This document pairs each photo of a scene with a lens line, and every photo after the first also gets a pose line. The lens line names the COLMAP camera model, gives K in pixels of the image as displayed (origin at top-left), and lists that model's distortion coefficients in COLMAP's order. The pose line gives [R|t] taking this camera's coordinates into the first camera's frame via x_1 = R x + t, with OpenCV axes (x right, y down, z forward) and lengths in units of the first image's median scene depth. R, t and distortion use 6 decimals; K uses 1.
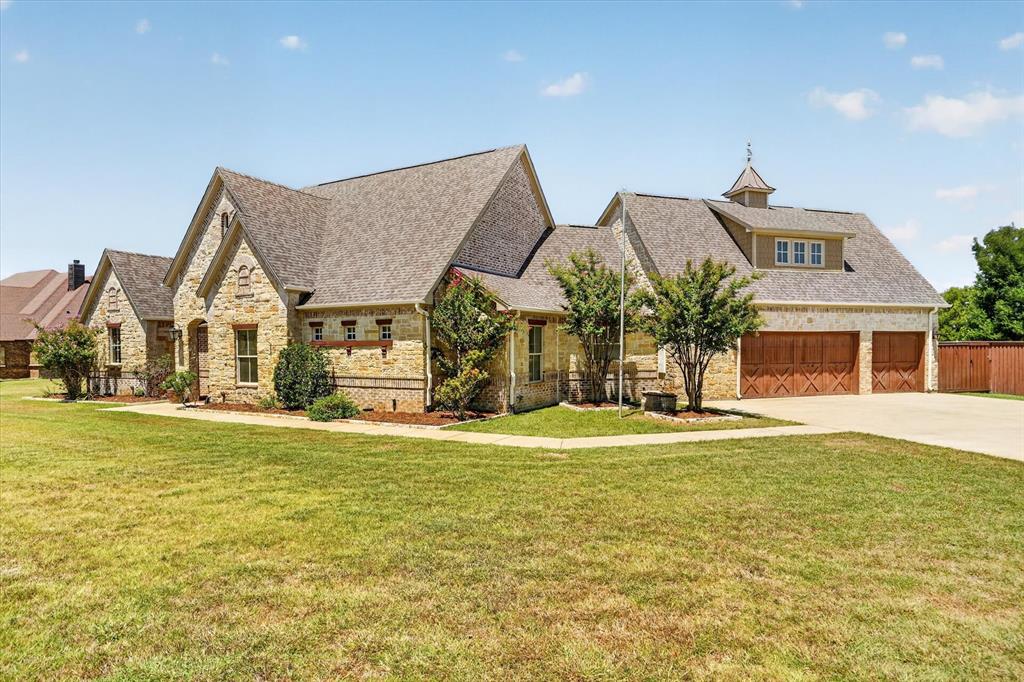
lens RADIAL K [[511.6, 0, 512.0], [0, 511.6, 341.0], [0, 0, 1]] dist [-0.001479, 0.000210]
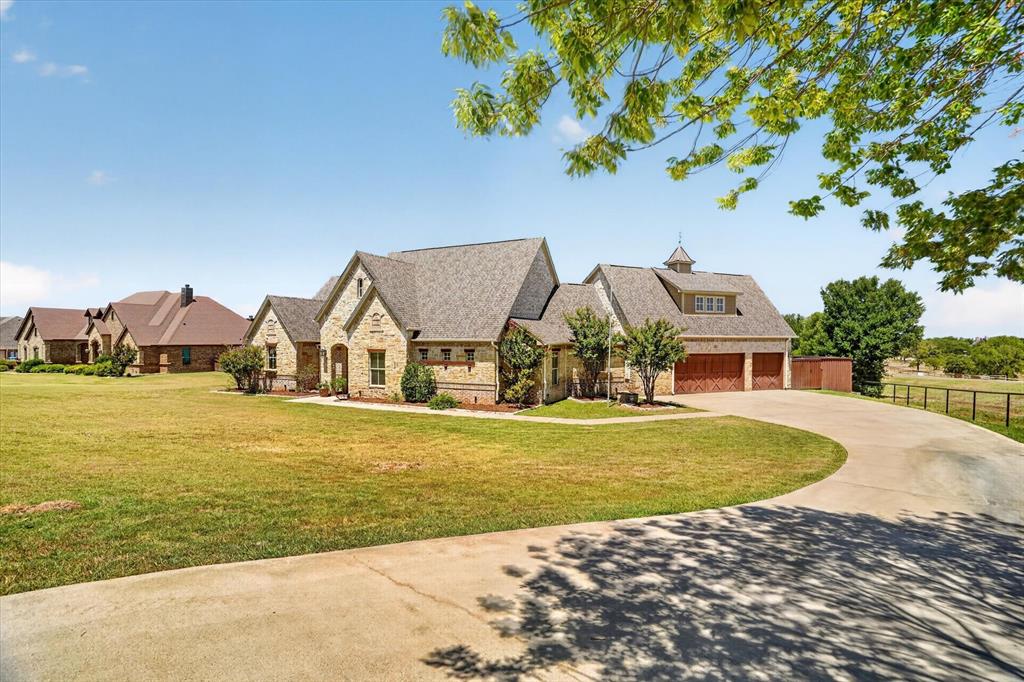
lens RADIAL K [[404.9, 0, 512.0], [0, 404.9, 341.0], [0, 0, 1]] dist [-0.028740, -0.000031]
pose [[0.999054, 0.007527, 0.042832, -0.145705], [-0.007533, 0.999972, -0.000032, -0.061614], [-0.042831, -0.000291, 0.999082, -0.303199]]
